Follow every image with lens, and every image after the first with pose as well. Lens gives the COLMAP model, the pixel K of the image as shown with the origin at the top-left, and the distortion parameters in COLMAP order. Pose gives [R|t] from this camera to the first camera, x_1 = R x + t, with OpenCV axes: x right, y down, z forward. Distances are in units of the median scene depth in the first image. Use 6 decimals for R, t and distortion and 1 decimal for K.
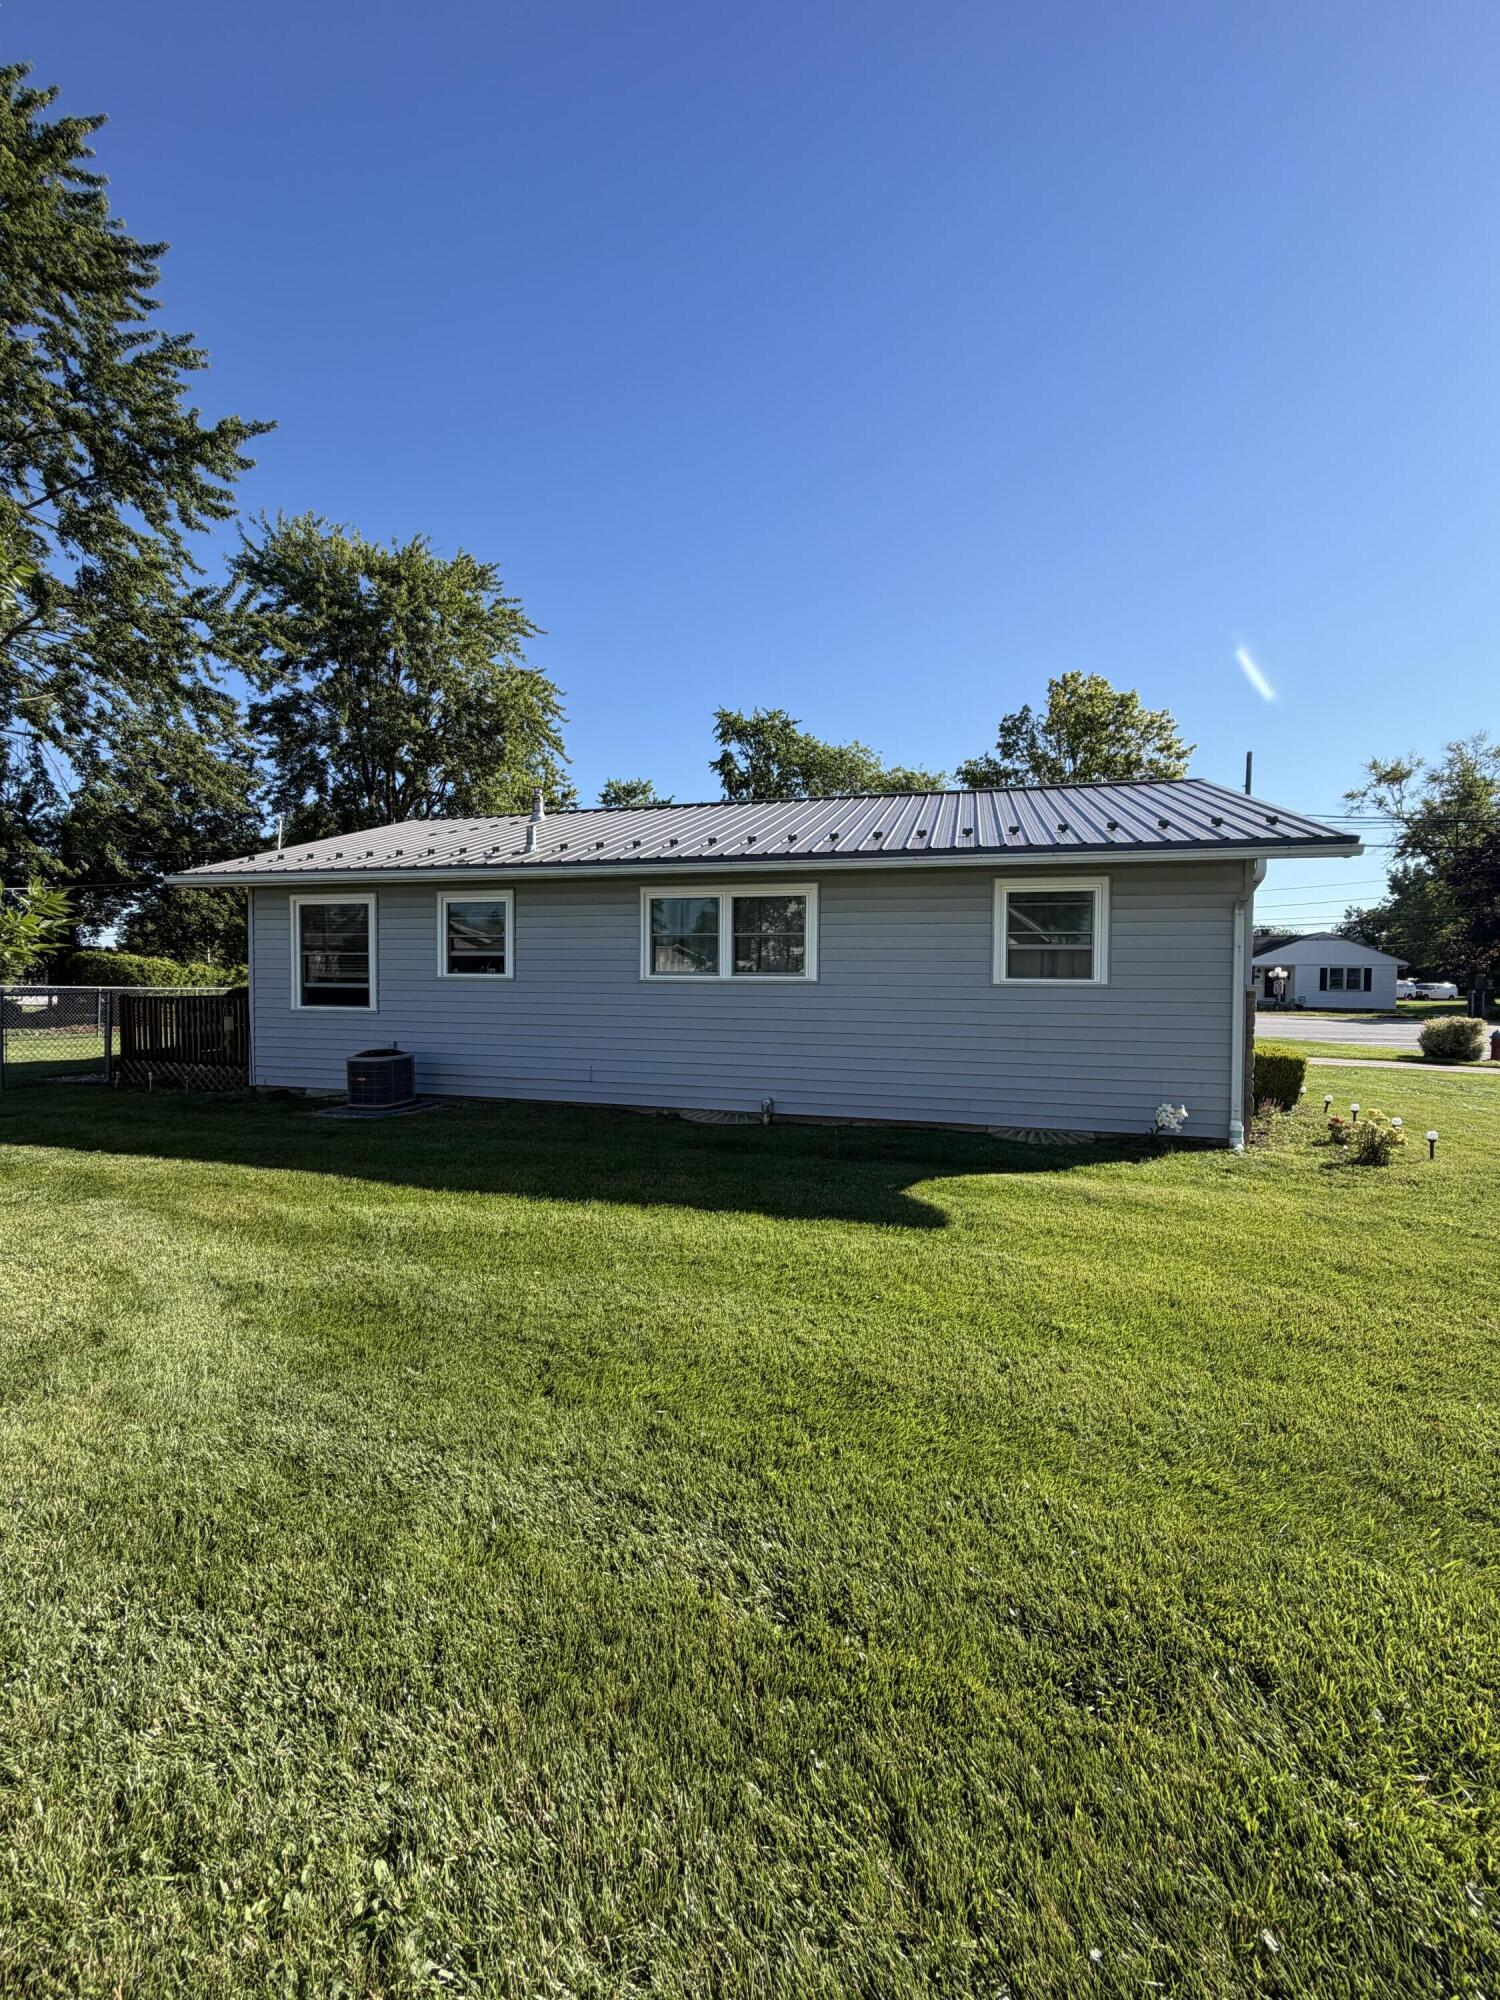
lens RADIAL K [[760.9, 0, 751.1], [0, 760.9, 961.8], [0, 0, 1]] dist [0.022838, 0.000016]
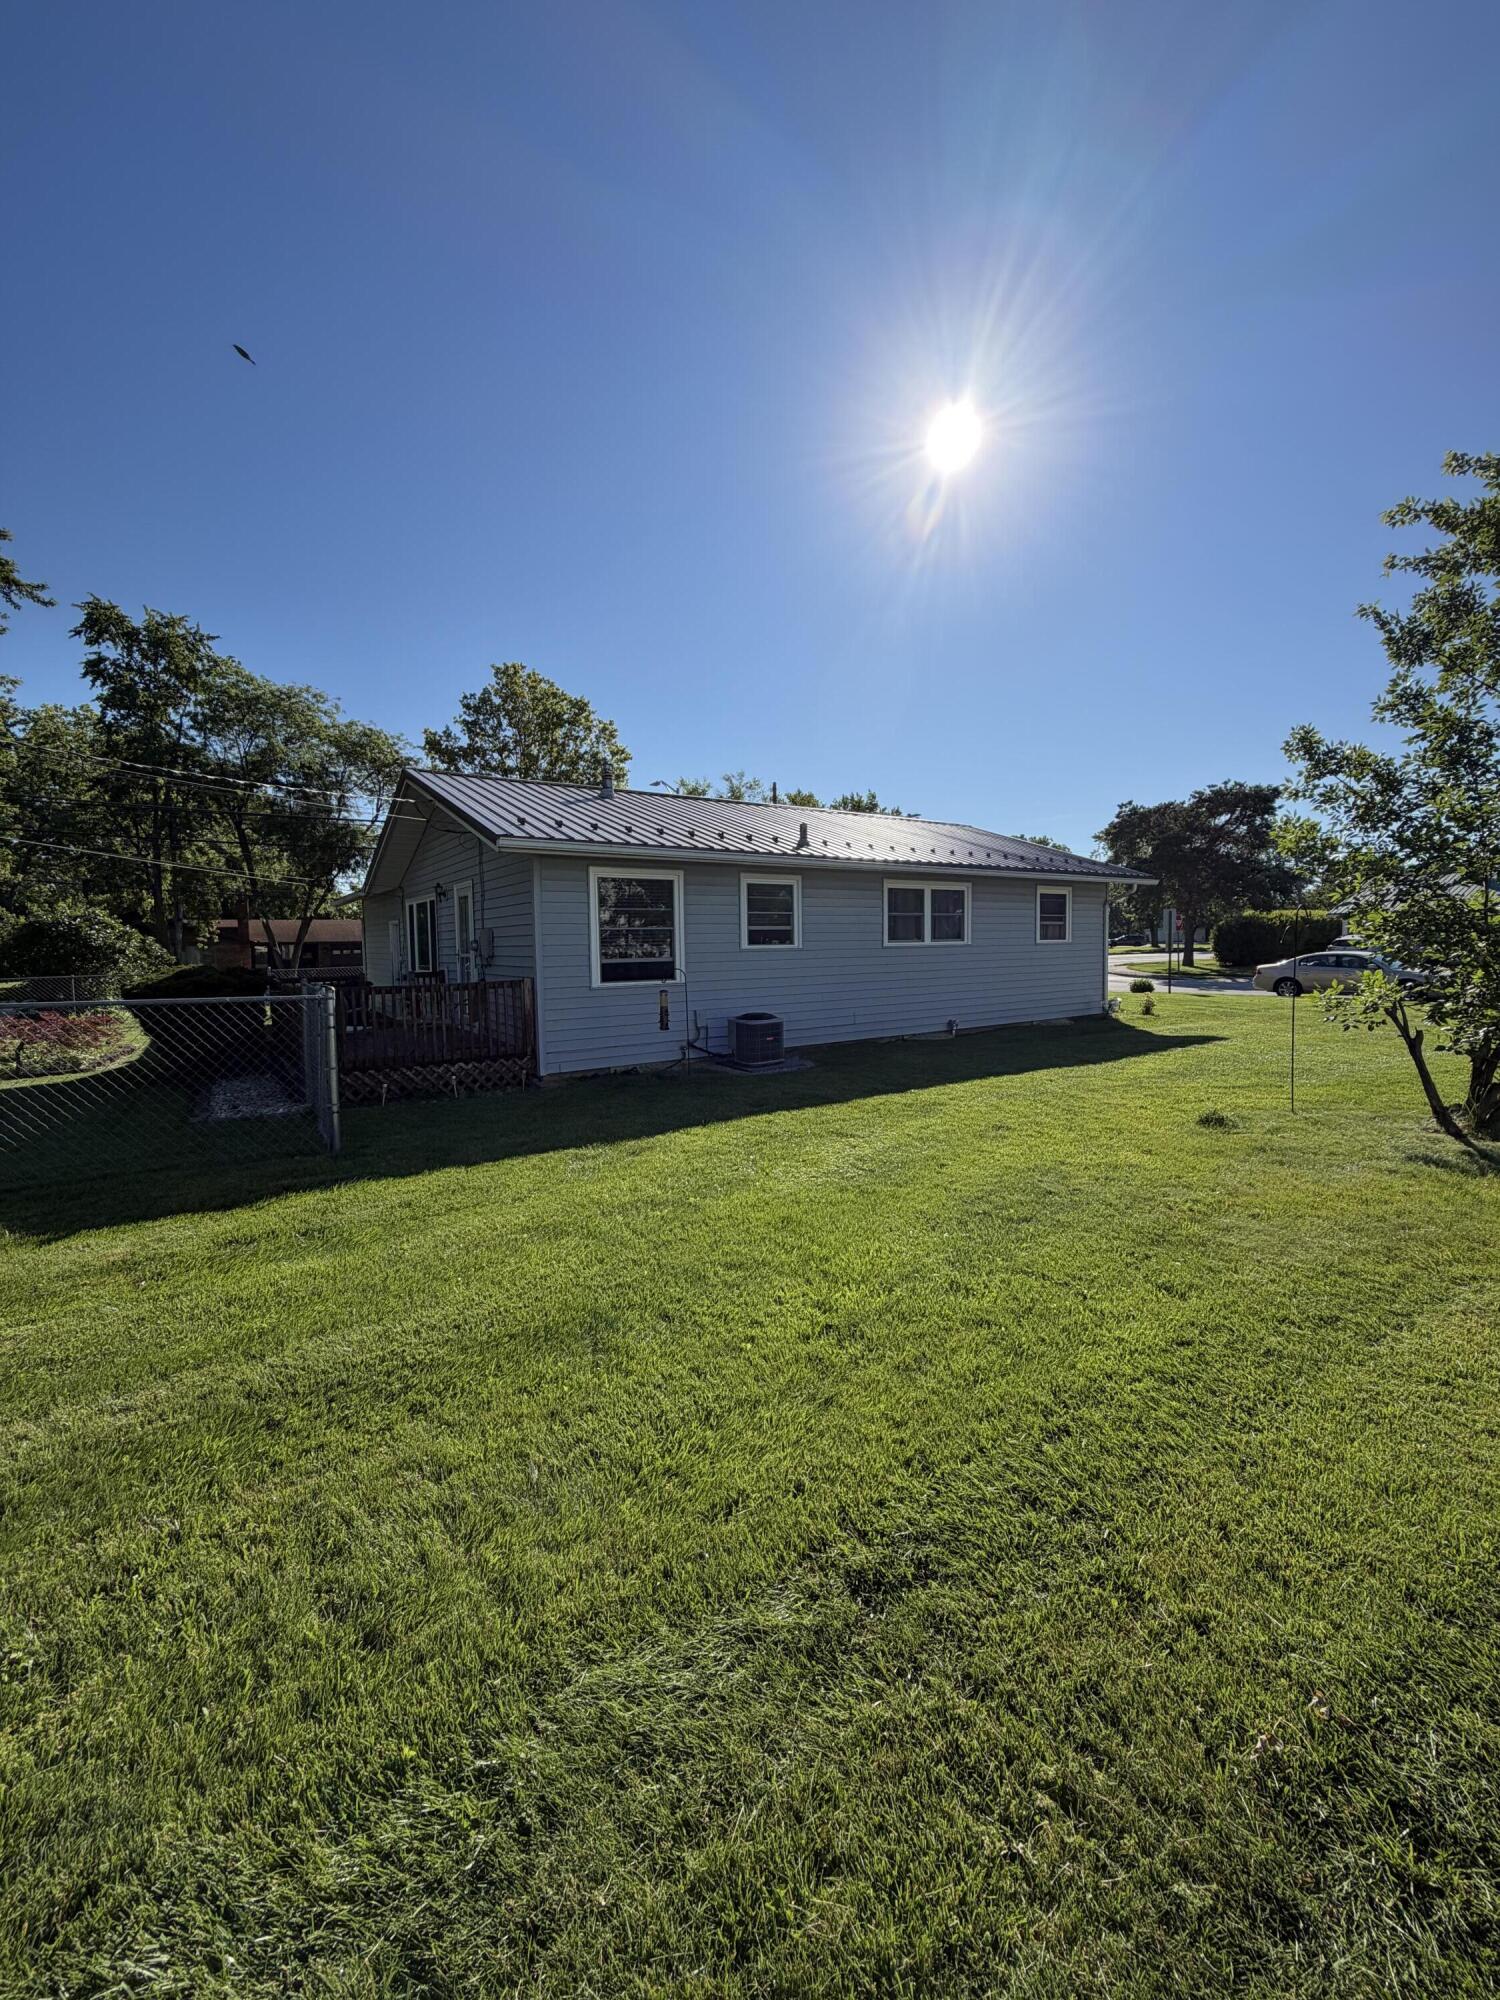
lens RADIAL K [[793.9, 0, 751.6], [0, 793.9, 995.8], [0, 0, 1]] dist [0.000151, -0.000024]
pose [[0.667980, -0.064968, 0.741337, -1.206373], [0.016959, 0.997252, 0.072115, 0.004172], [-0.743986, -0.035599, 0.667247, 0.183898]]
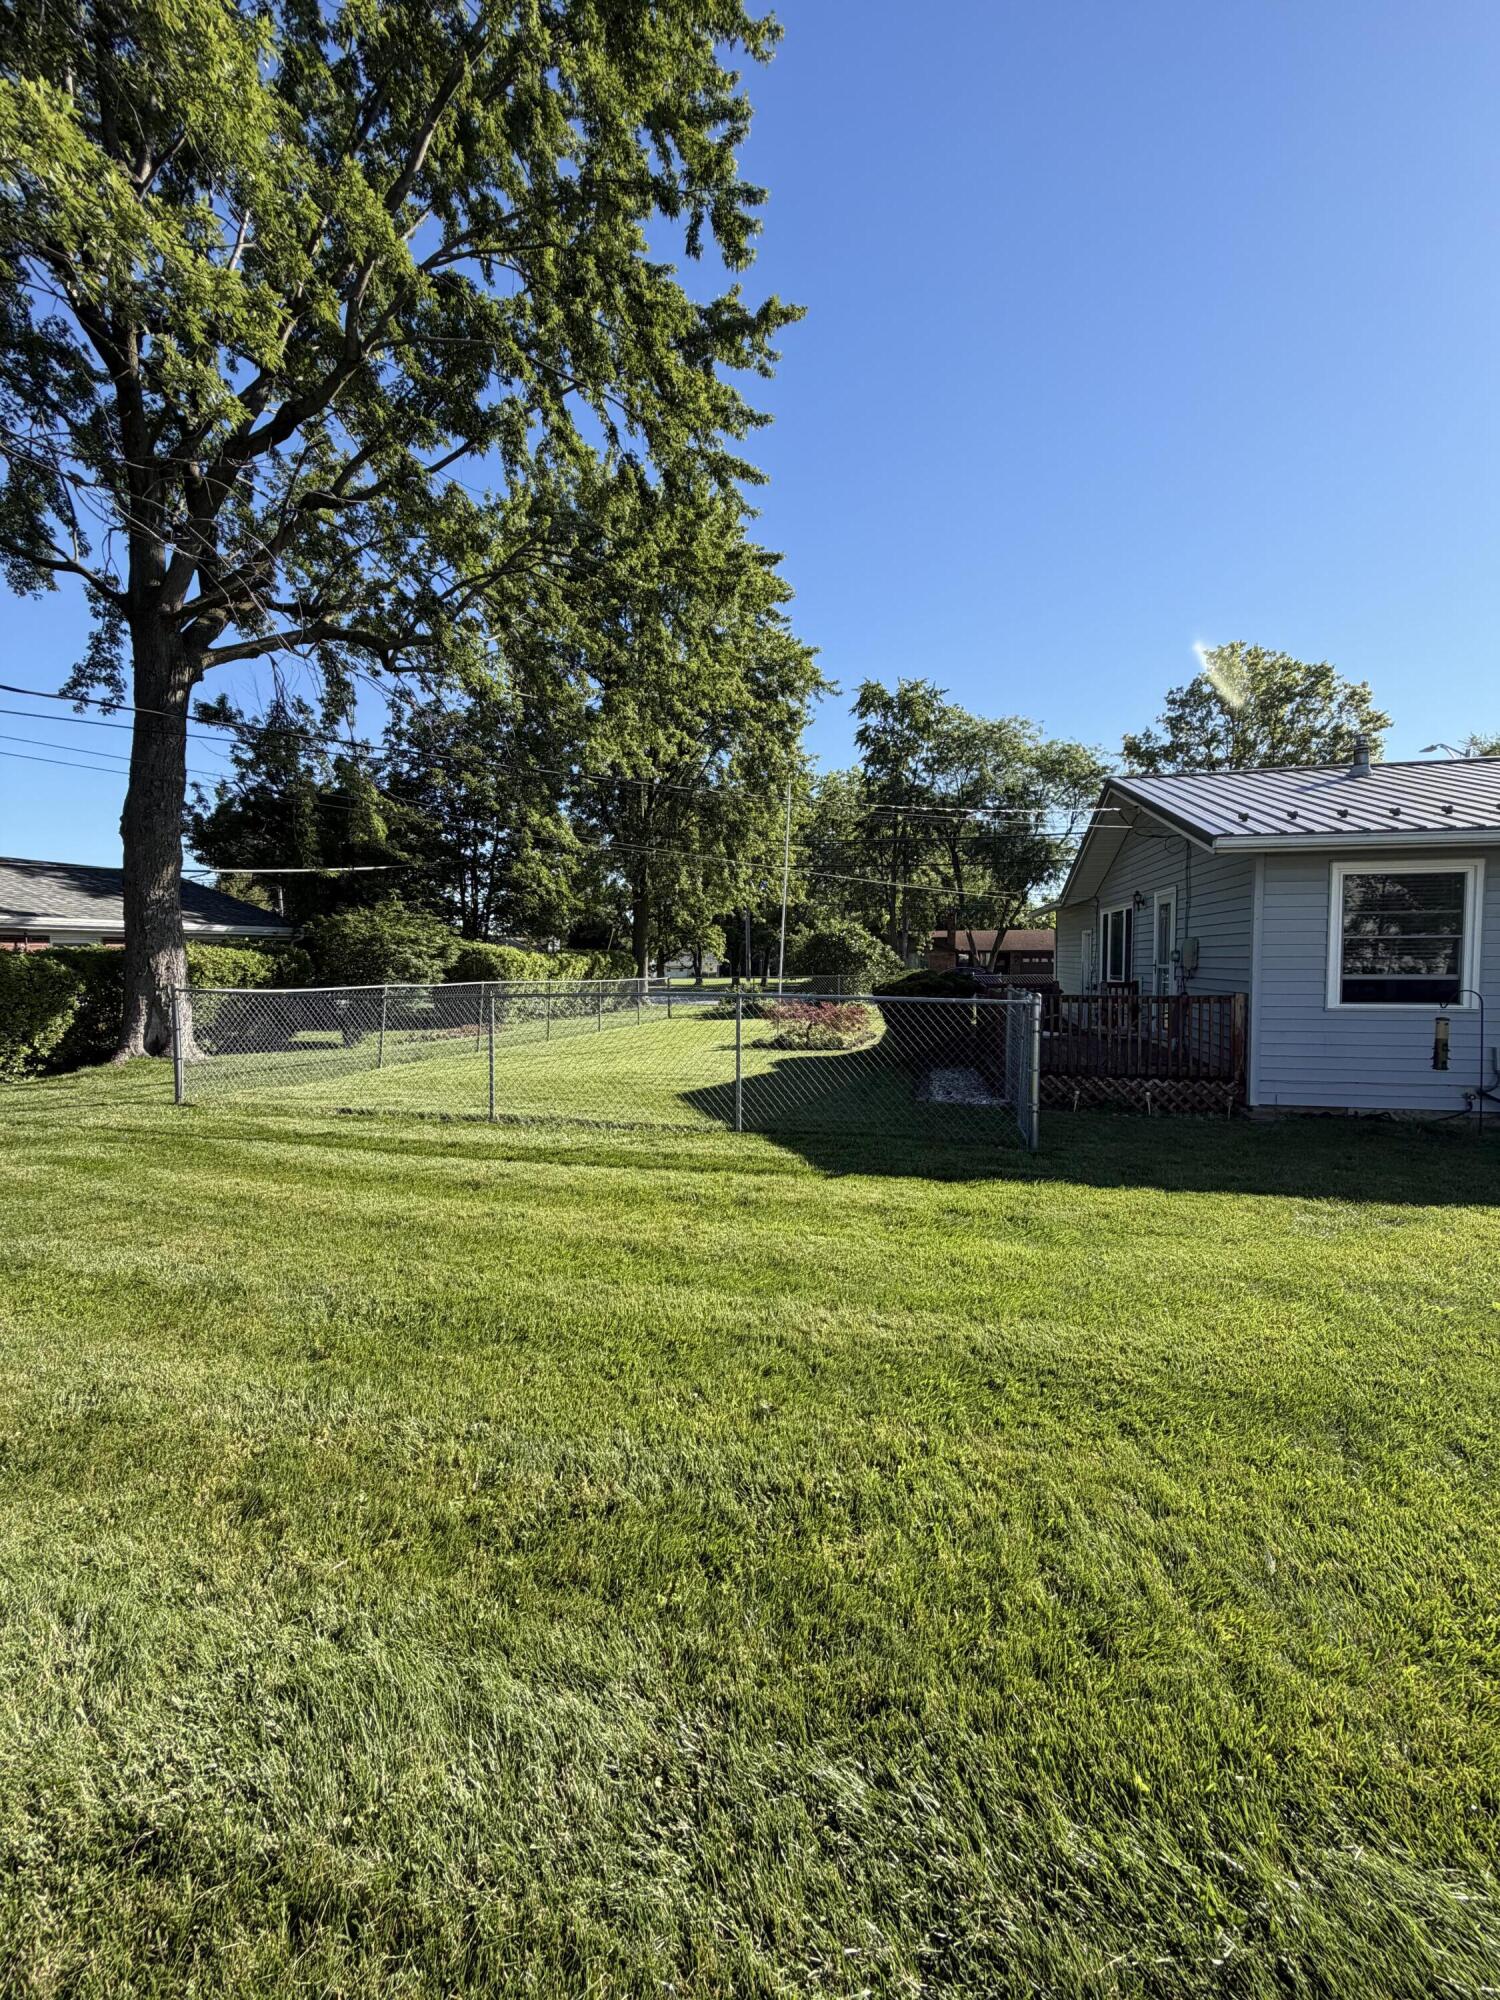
lens RADIAL K [[793.9, 0, 751.6], [0, 793.9, 995.8], [0, 0, 1]] dist [0.000151, -0.000024]
pose [[0.999575, -0.009090, 0.027682, -1.223142], [0.007688, 0.998703, 0.050331, 0.003074], [-0.028104, -0.050097, 0.998349, 0.190267]]
